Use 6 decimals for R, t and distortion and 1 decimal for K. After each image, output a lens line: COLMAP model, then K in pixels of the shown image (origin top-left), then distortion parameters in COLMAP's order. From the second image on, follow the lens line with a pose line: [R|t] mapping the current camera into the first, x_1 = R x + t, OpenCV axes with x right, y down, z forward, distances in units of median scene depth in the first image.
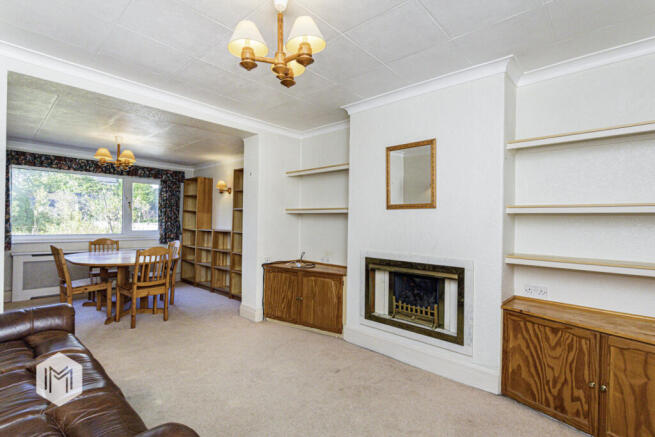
lens RADIAL K [[312.4, 0, 327.5], [0, 312.4, 218.5], [0, 0, 1]] dist [-0.001074, 0.000074]
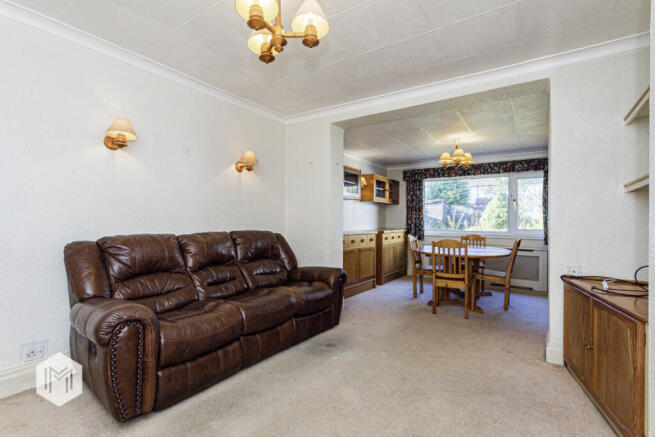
lens RADIAL K [[312.4, 0, 327.5], [0, 312.4, 218.5], [0, 0, 1]] dist [-0.001074, 0.000074]
pose [[0.145624, -0.025372, -0.989015, 0.258402], [0.000007, 0.999671, -0.025645, 0.033938], [0.989340, 0.003727, 0.145576, 0.317062]]
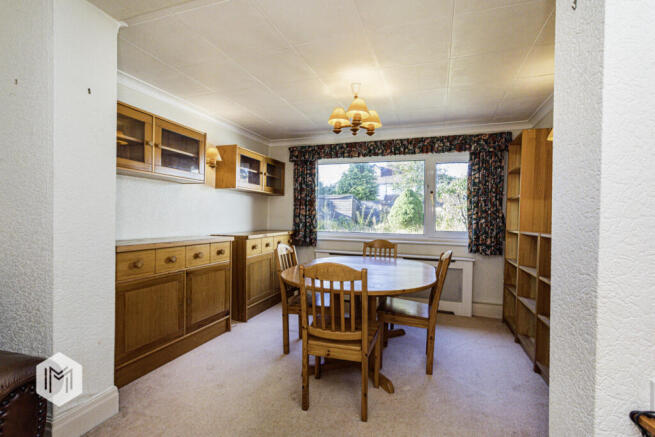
lens RADIAL K [[312.4, 0, 327.5], [0, 312.4, 218.5], [0, 0, 1]] dist [-0.001074, 0.000074]
pose [[0.398696, -0.009178, -0.917037, -0.076345], [-0.000554, 0.999947, -0.010249, 0.019781], [0.917083, 0.004595, 0.398670, 0.541864]]
